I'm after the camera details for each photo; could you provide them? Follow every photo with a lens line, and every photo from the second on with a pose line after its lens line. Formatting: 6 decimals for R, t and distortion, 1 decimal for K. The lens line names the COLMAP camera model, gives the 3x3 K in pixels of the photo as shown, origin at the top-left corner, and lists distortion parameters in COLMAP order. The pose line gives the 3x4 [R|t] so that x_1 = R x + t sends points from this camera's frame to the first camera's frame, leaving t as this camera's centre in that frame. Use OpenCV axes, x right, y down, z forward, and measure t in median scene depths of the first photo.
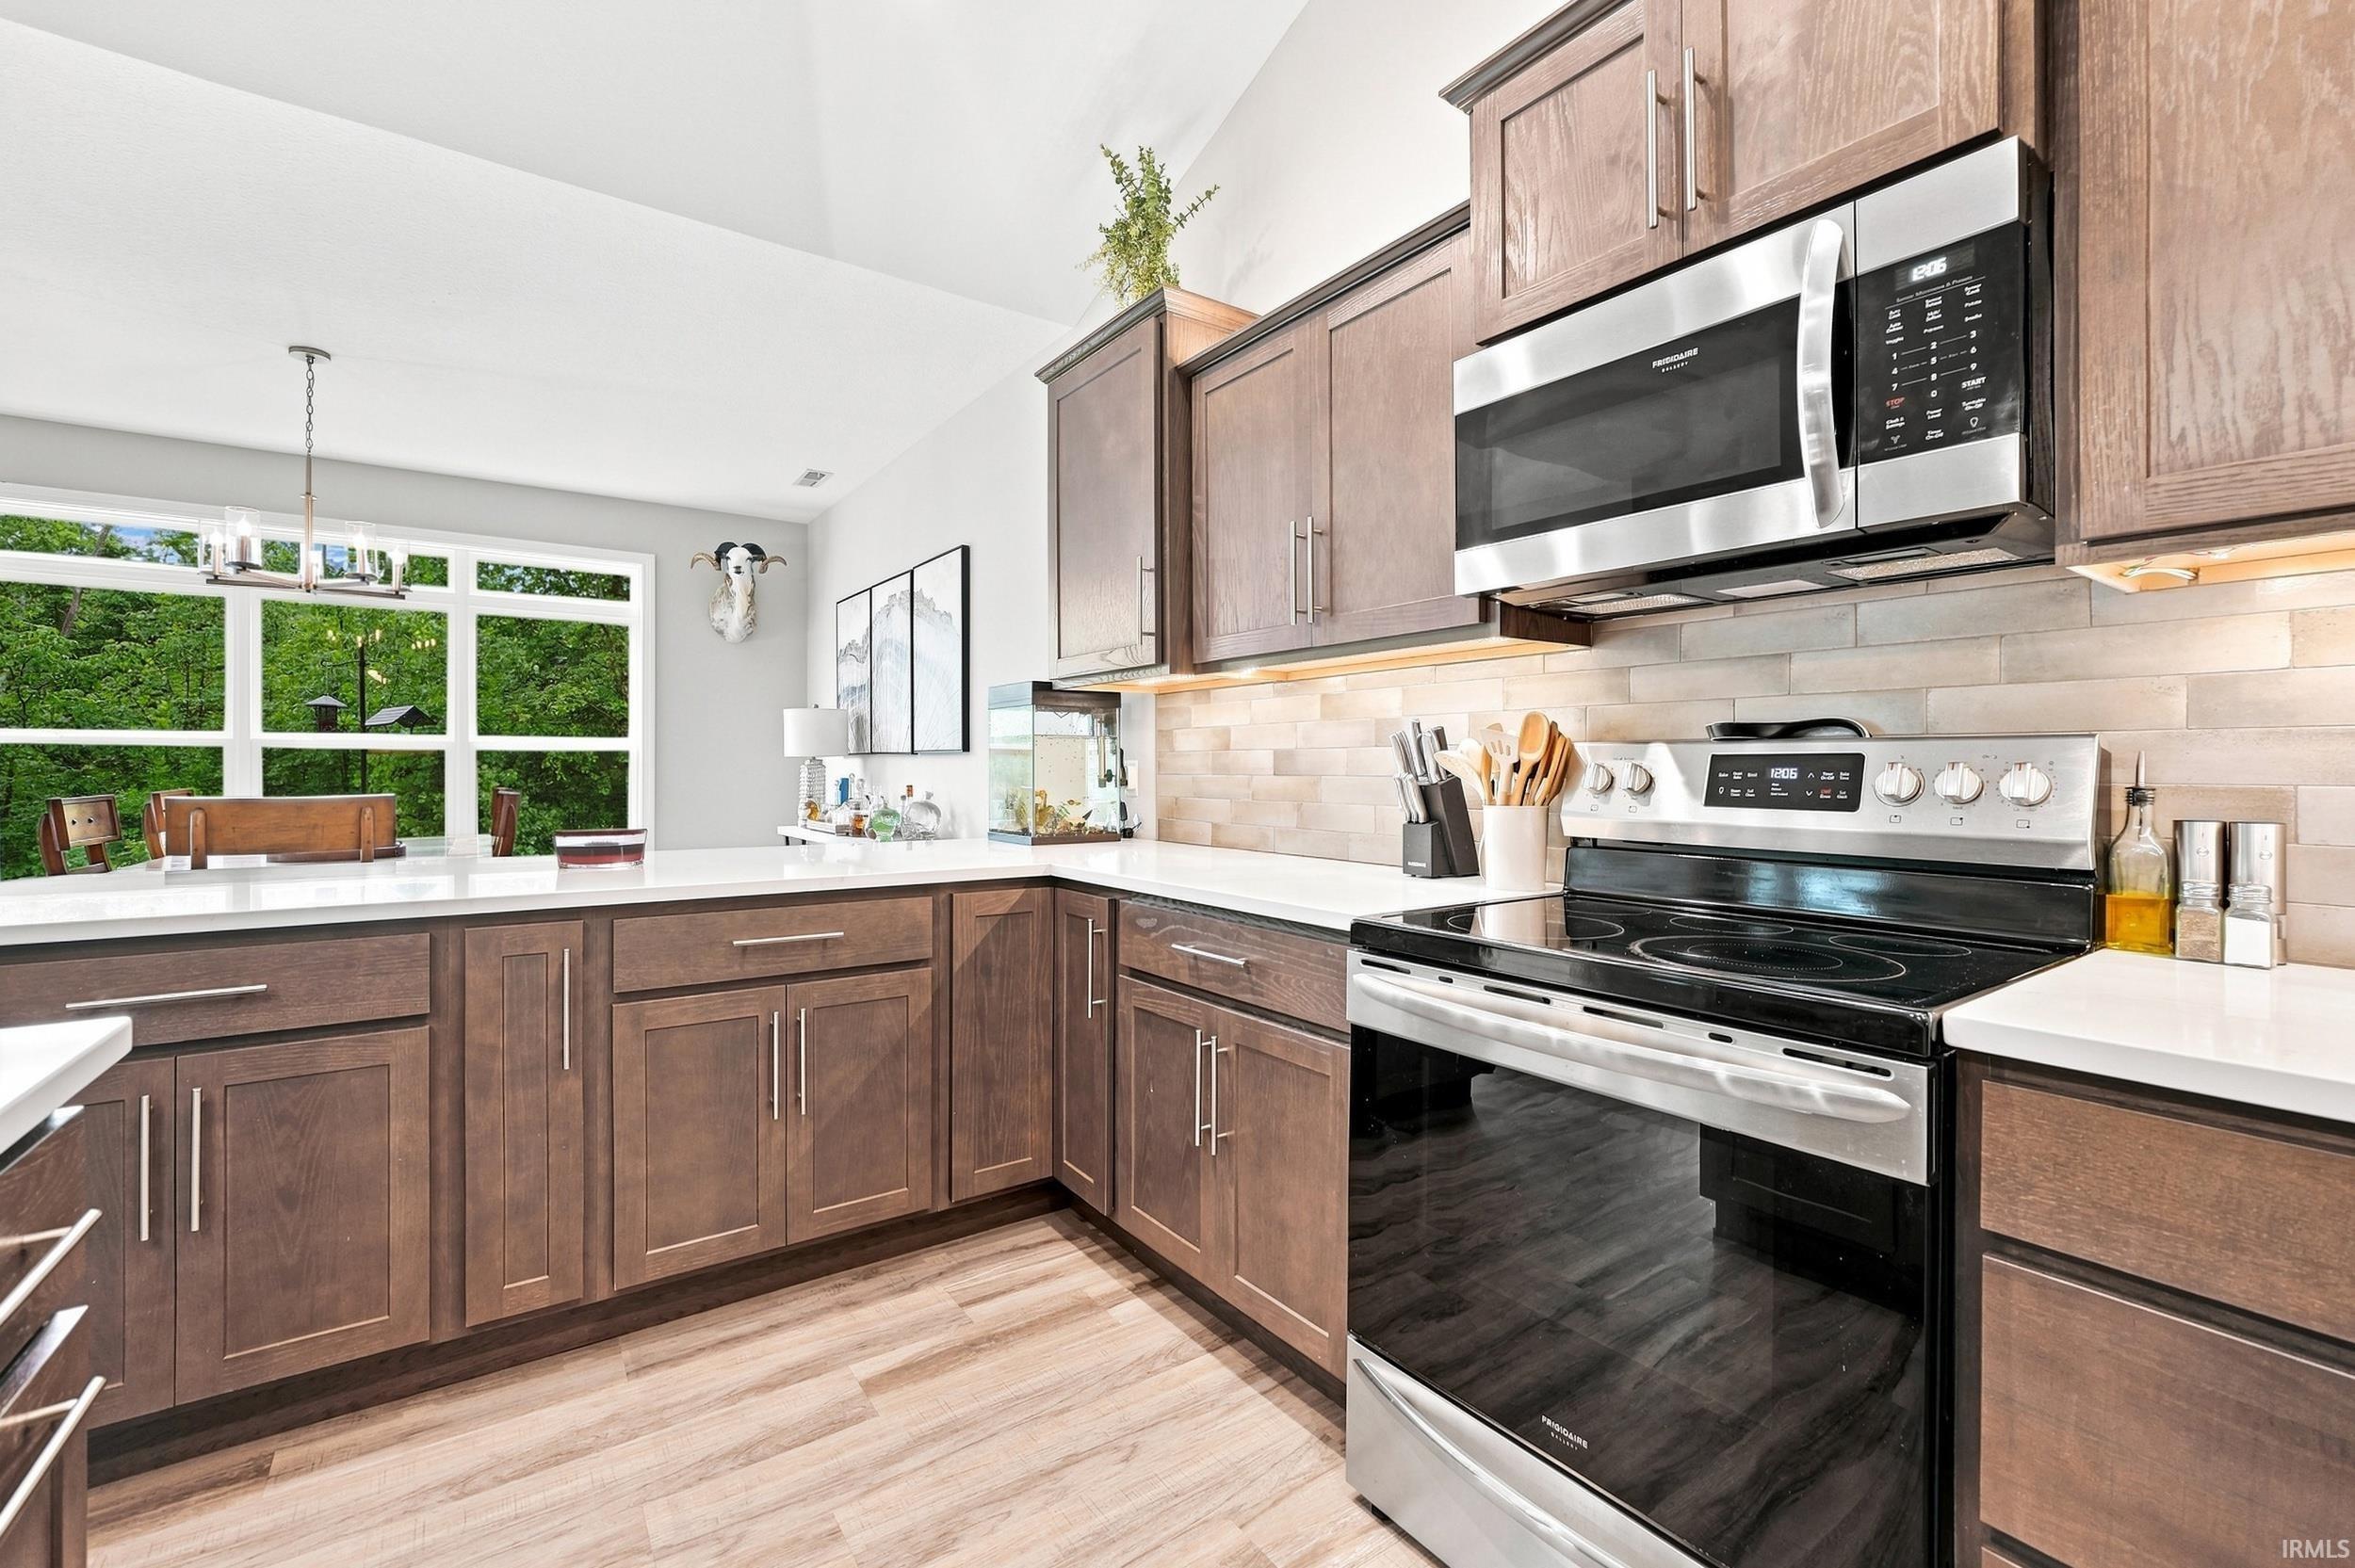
lens RADIAL K [[994.8, 0, 1179.9], [0, 994.8, 761.1], [0, 0, 1]] dist [-0.016197, 0.005401]
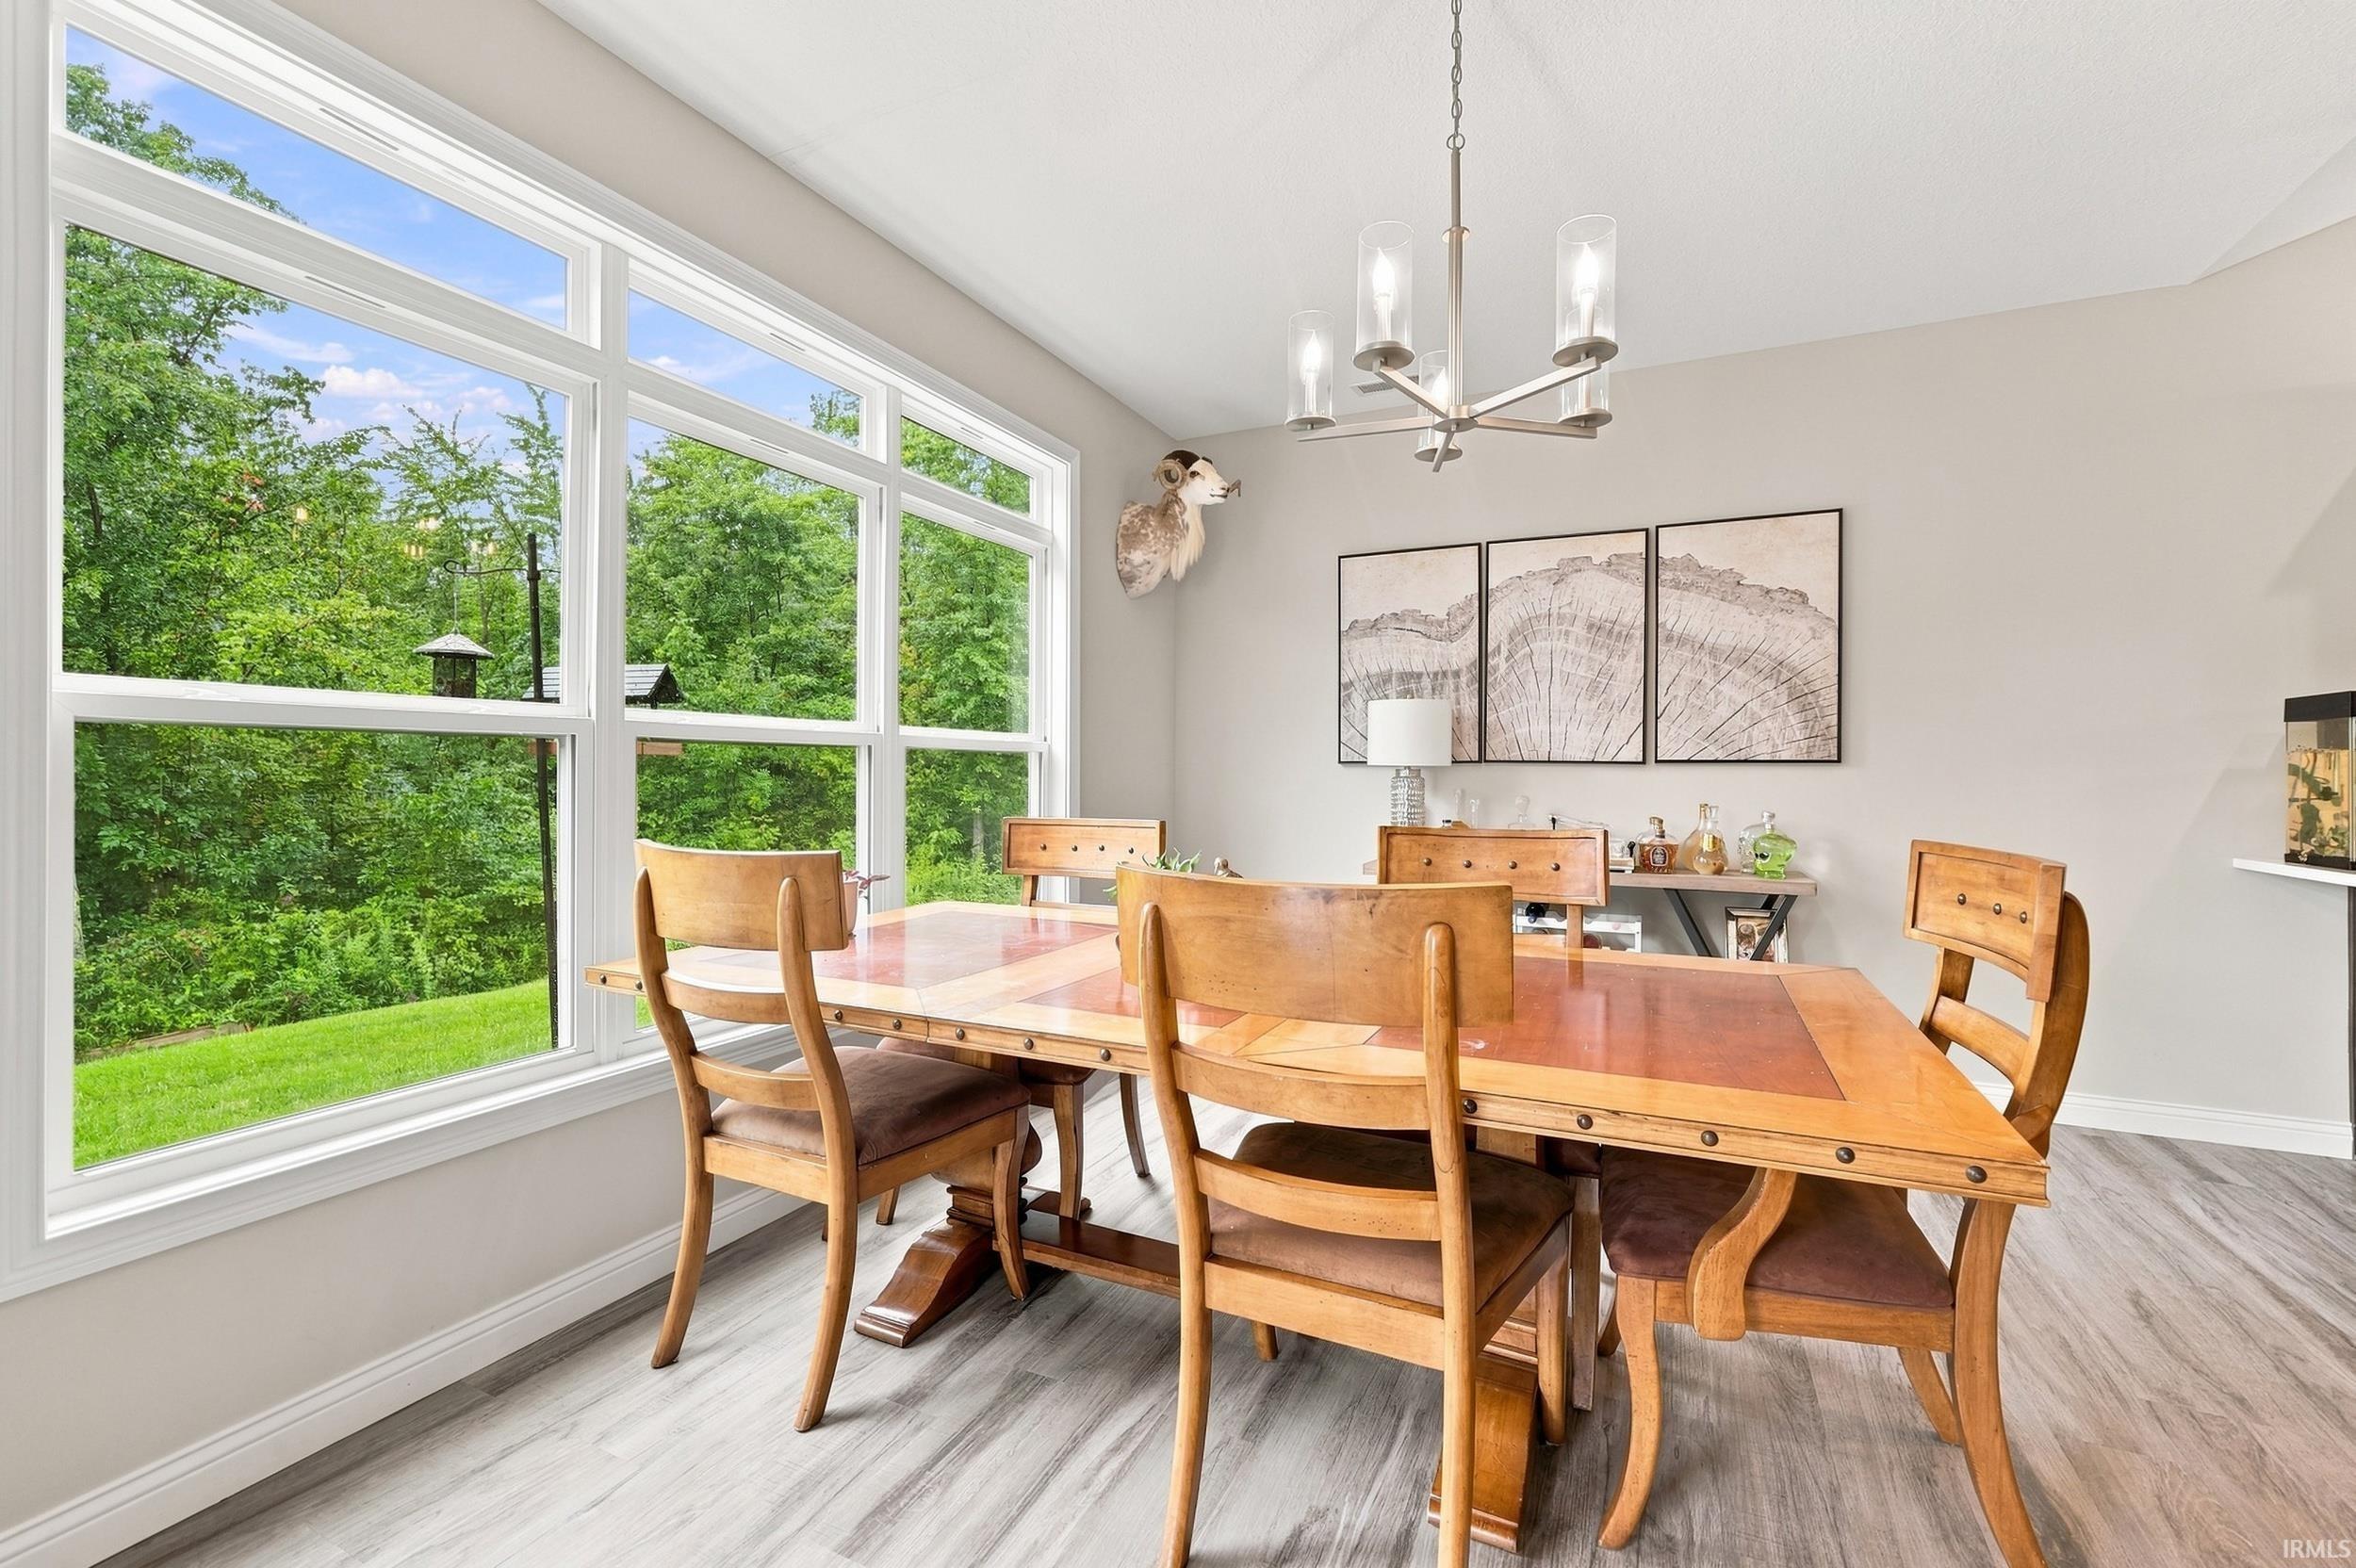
lens RADIAL K [[987.2, 0, 1175.4], [0, 987.2, 776.4], [0, 0, 1]] dist [-0.014383, 0.005464]
pose [[0.877673, 0.000207, 0.479259, -1.913310], [-0.004513, 0.999959, 0.007832, -0.002050], [-0.479238, -0.009037, 0.877639, 0.974546]]
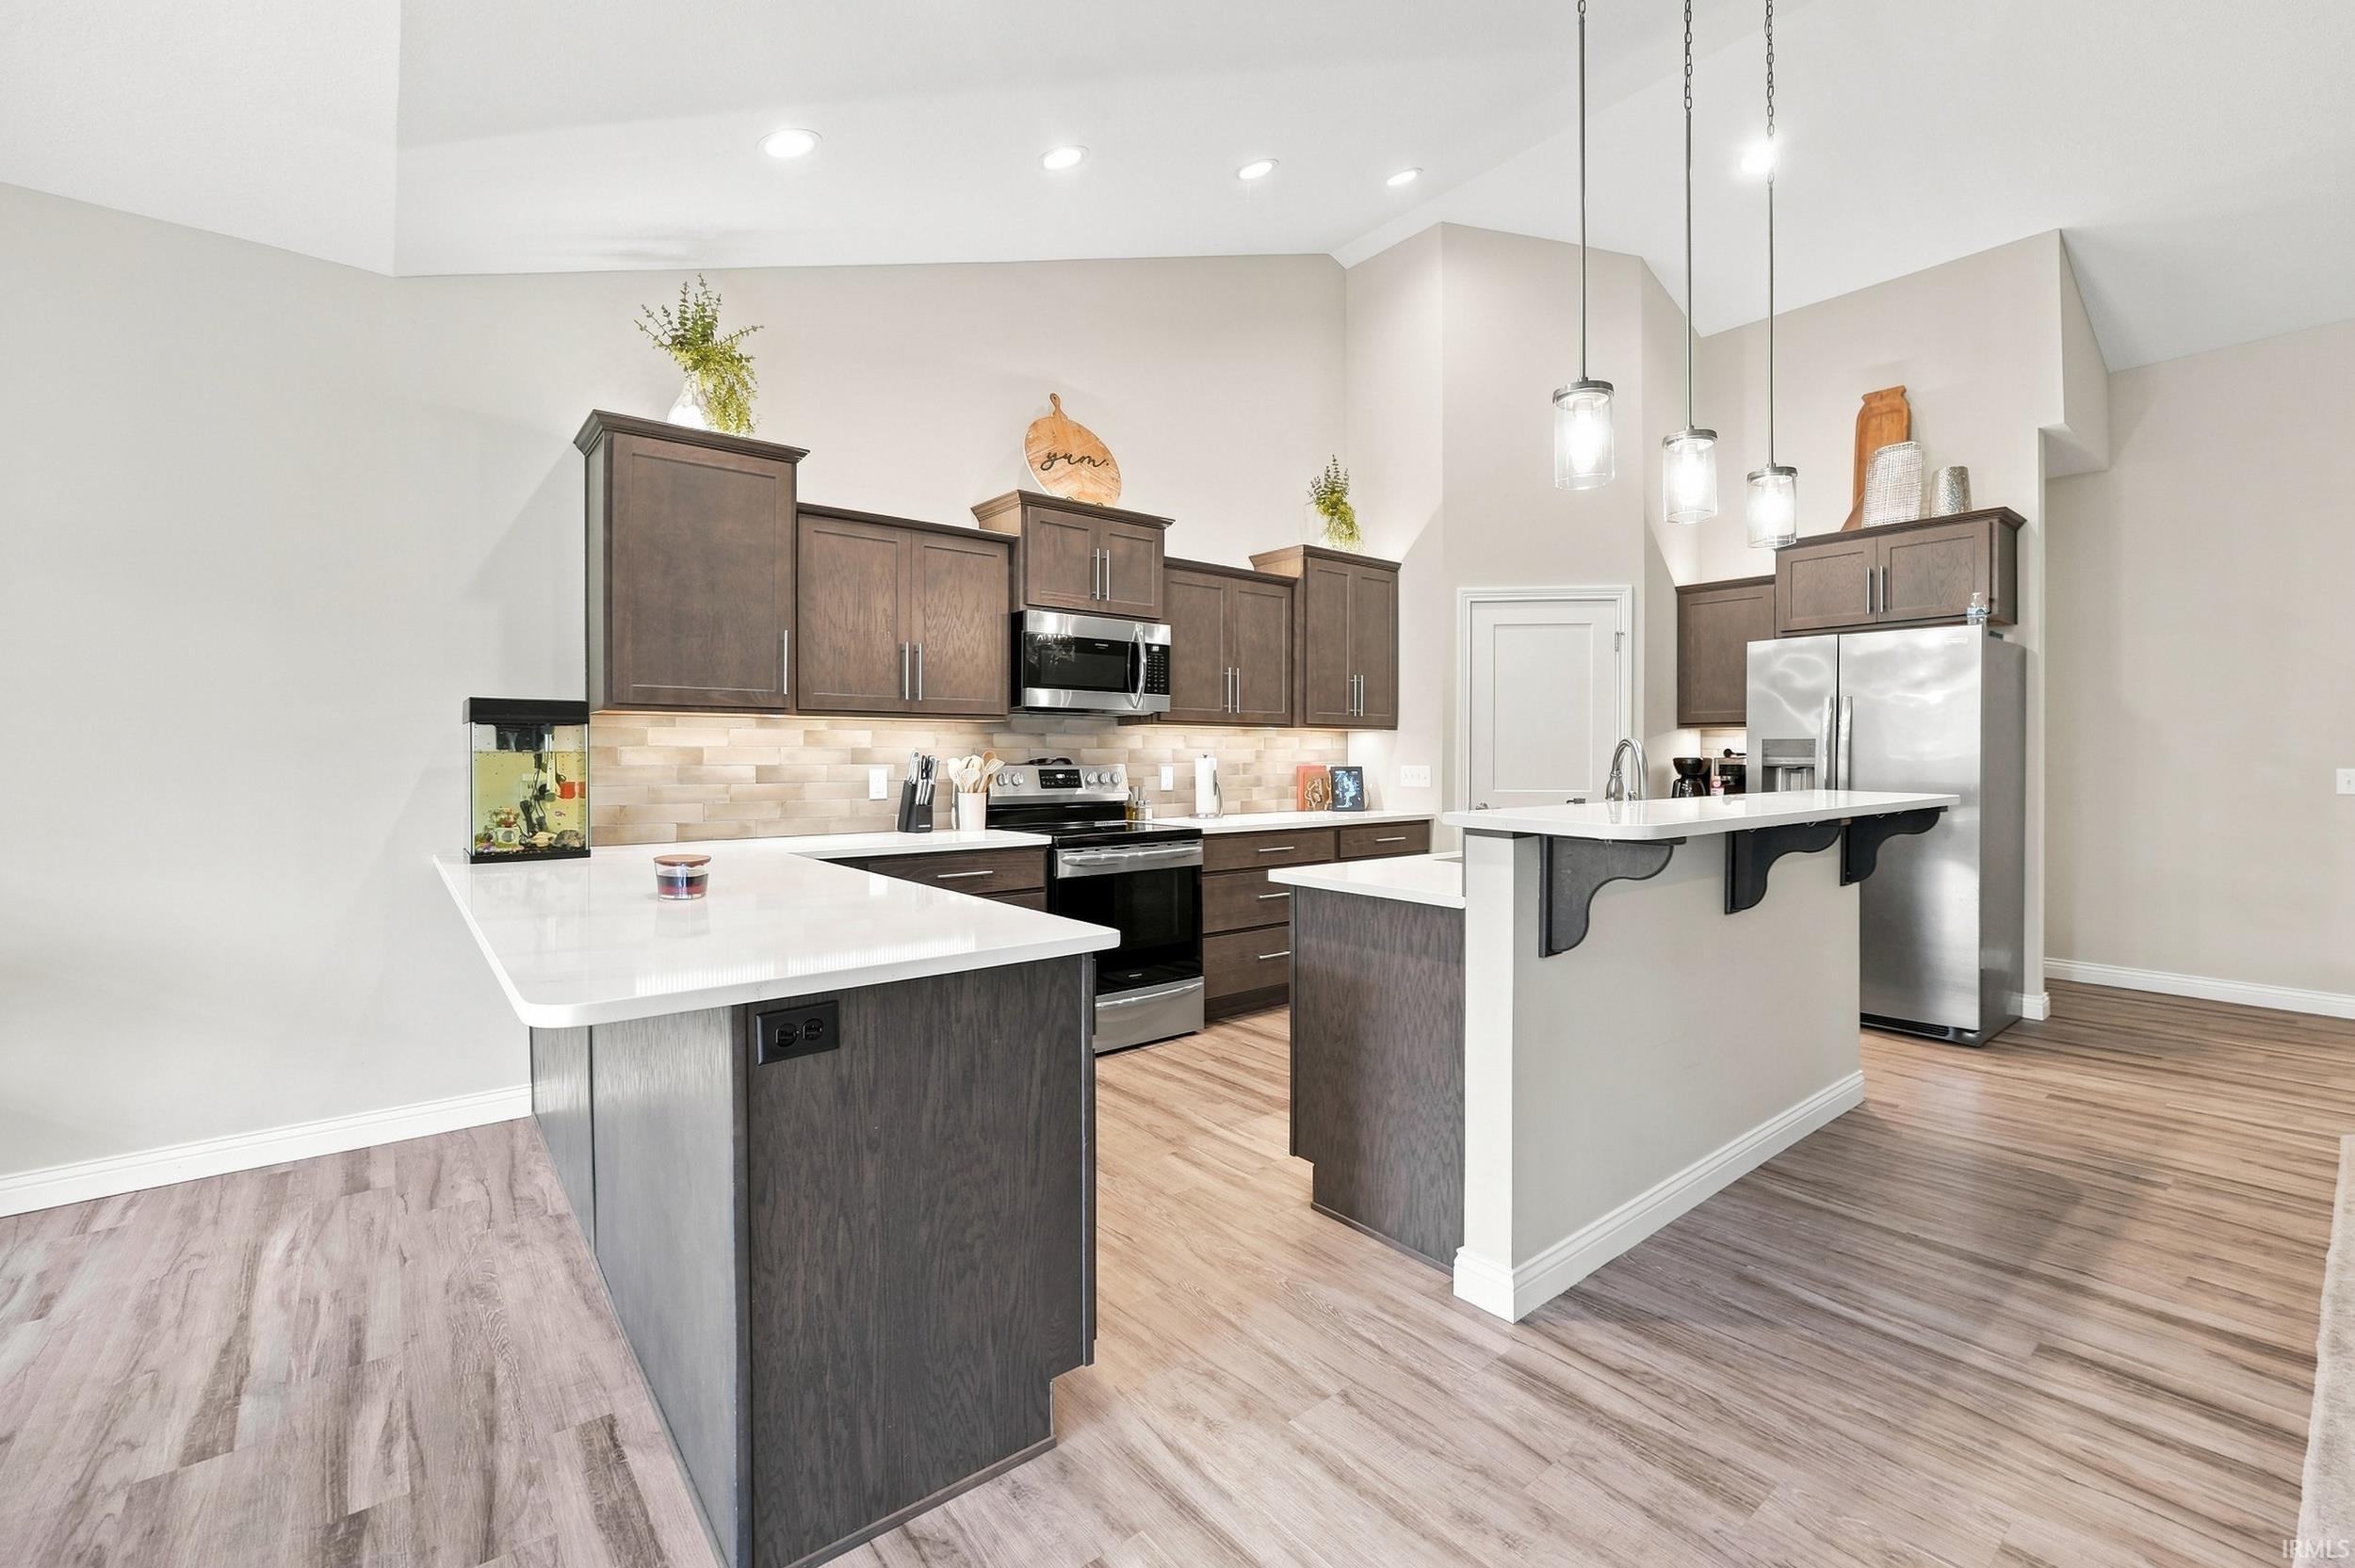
lens RADIAL K [[994.8, 0, 1179.9], [0, 994.8, 761.1], [0, 0, 1]] dist [-0.016197, 0.005401]
pose [[-0.060722, -0.005221, 0.998141, -1.483298], [-0.005962, 0.999970, 0.004868, -0.030465], [-0.998137, -0.005655, -0.060752, 0.522805]]
